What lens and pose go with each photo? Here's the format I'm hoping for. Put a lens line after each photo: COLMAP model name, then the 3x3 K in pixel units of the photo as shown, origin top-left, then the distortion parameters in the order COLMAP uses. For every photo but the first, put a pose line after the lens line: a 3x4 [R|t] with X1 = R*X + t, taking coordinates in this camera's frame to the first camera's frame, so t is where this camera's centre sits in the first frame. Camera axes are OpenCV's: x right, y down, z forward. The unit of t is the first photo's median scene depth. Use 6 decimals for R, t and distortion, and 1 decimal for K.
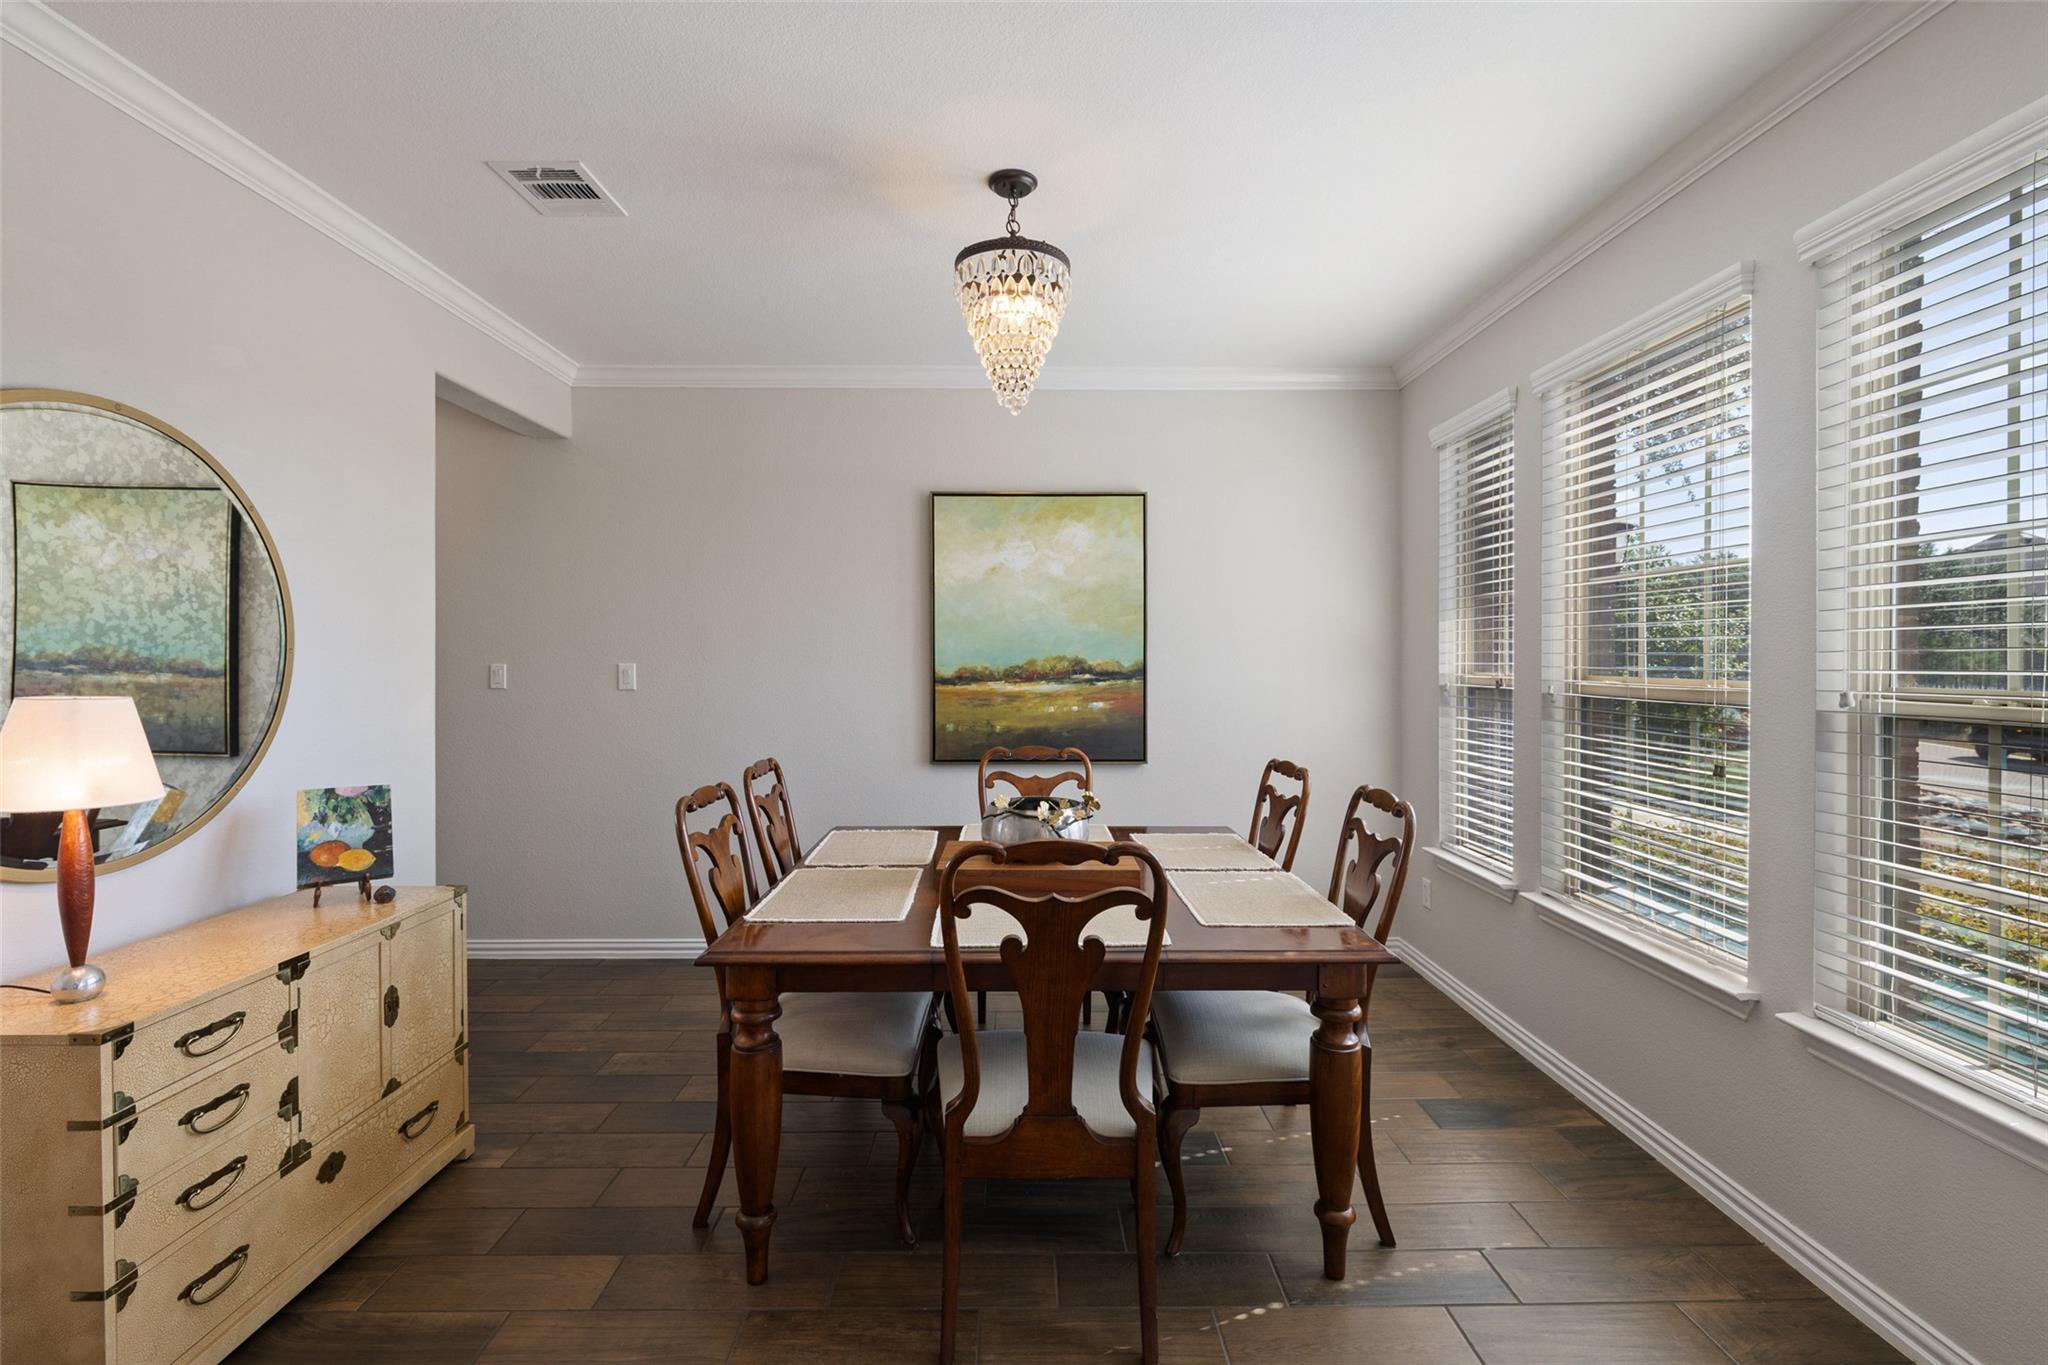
lens RADIAL K [[915.7, 0, 1028.0], [0, 915.7, 656.7], [0, 0, 1]] dist [-0.007809, 0.001545]
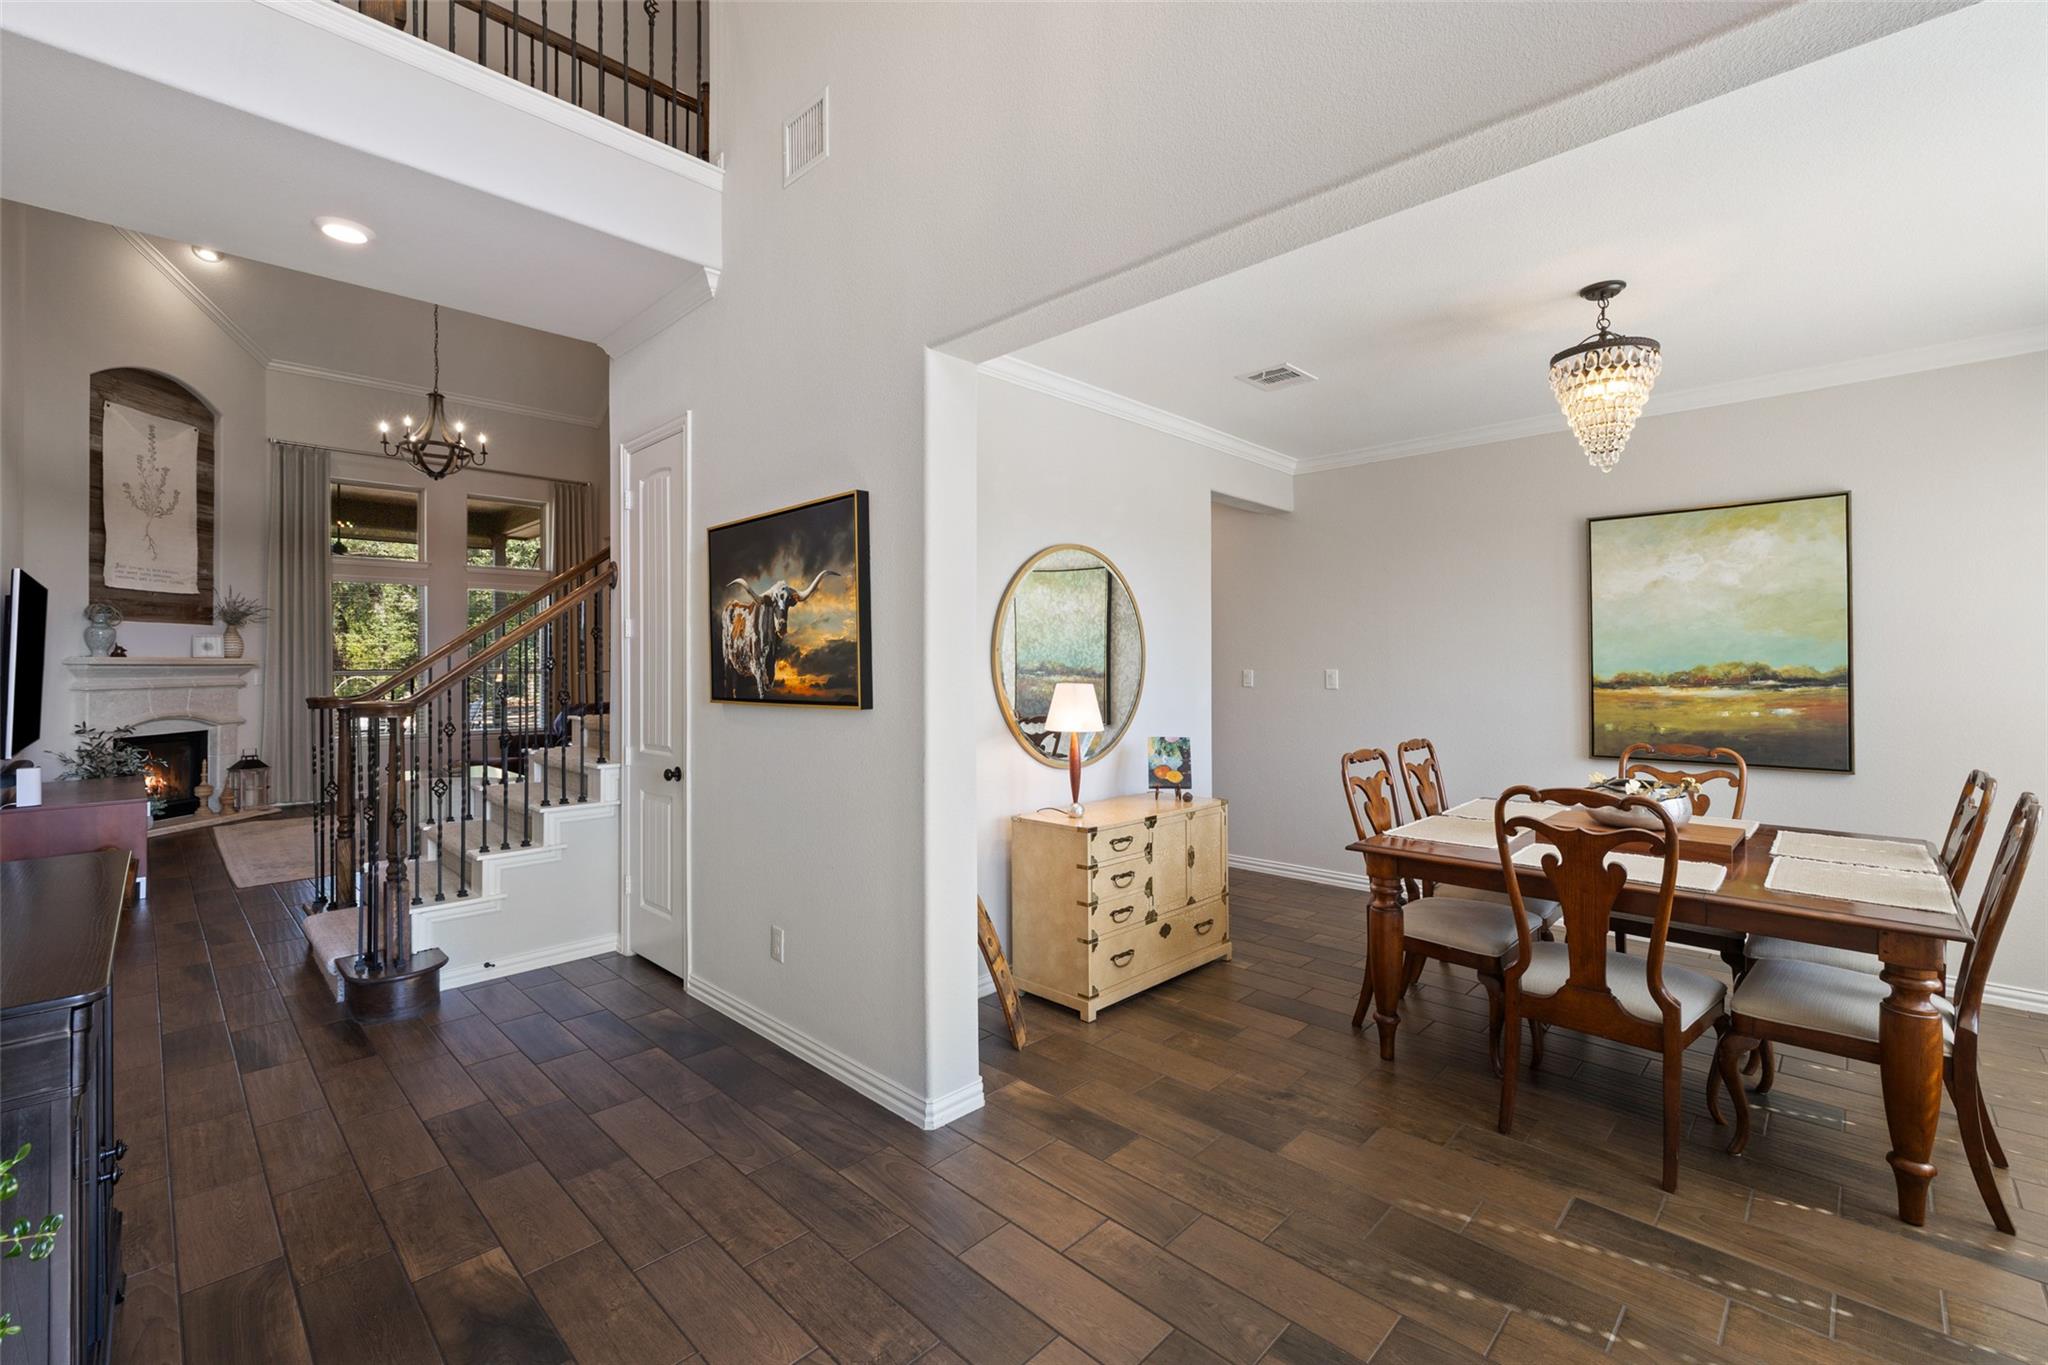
lens RADIAL K [[859.5, 0, 1023.3], [0, 859.5, 672.5], [0, 0, 1]] dist [-0.000441, -0.000281]
pose [[0.703963, 0.002555, -0.710232, 0.266664], [0.004073, 0.999963, 0.007634, 0.000012], [0.710225, -0.008267, 0.703926, -0.416332]]
